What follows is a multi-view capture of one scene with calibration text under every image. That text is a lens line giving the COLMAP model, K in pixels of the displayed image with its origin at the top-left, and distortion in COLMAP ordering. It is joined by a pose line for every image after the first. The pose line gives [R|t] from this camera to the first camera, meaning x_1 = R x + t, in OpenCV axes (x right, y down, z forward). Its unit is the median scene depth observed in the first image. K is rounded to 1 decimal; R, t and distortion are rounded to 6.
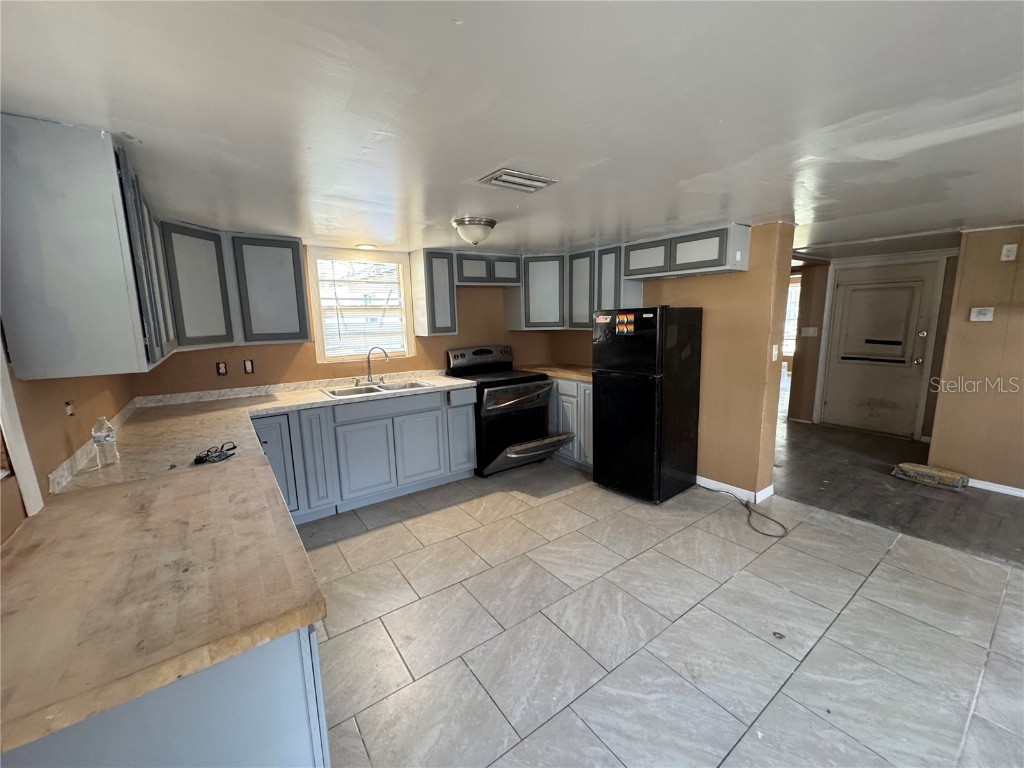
lens RADIAL K [[408.3, 0, 513.0], [0, 408.3, 381.8], [0, 0, 1]] dist [0.000116, -0.000509]
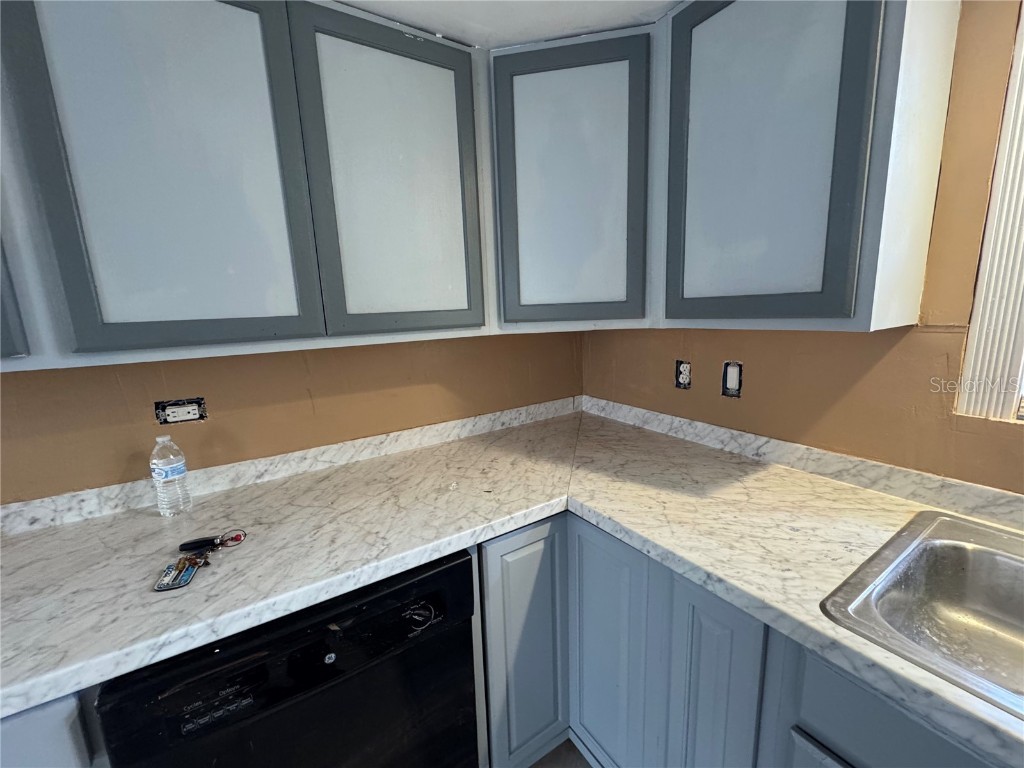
lens RADIAL K [[408.3, 0, 513.0], [0, 408.3, 381.8], [0, 0, 1]] dist [0.000116, -0.000509]
pose [[-0.055103, 0.193716, -0.979509, -0.231253], [-0.118592, 0.972786, 0.199057, -0.087755], [0.991413, 0.127131, -0.030630, 0.774491]]
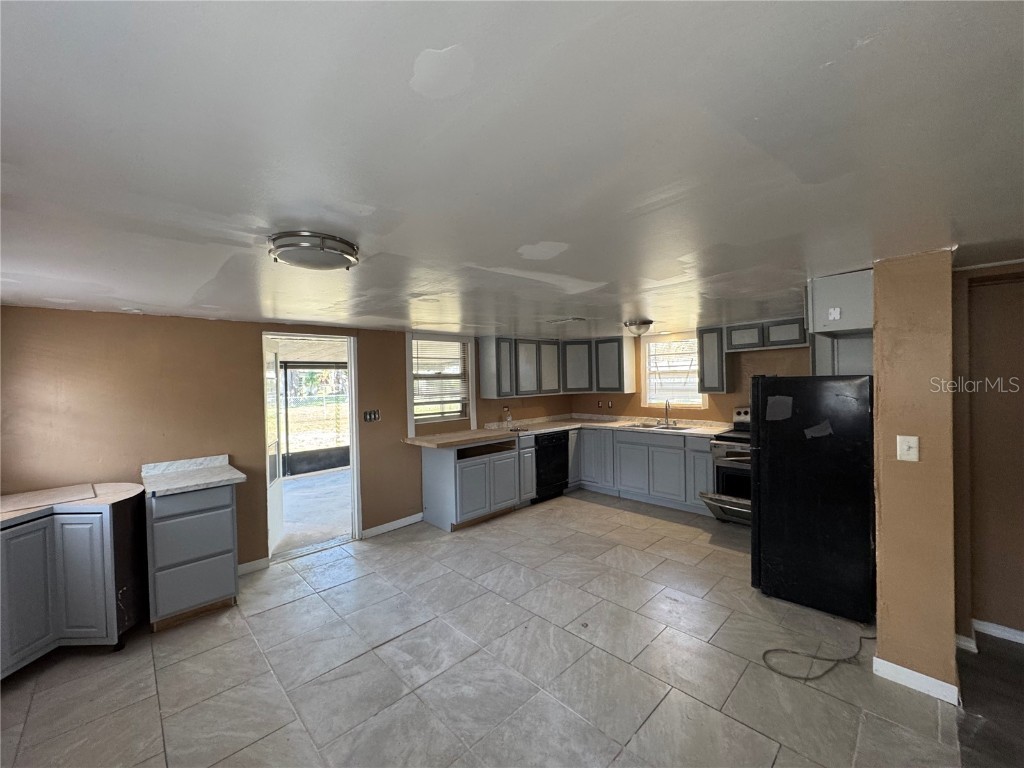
lens RADIAL K [[408.3, 0, 513.0], [0, 408.3, 381.8], [0, 0, 1]] dist [0.000116, -0.000509]
pose [[0.142348, 0.023301, -0.989542, 1.115798], [-0.135296, 0.990798, 0.003868, -0.085367], [0.980526, 0.133331, 0.144191, 0.268626]]
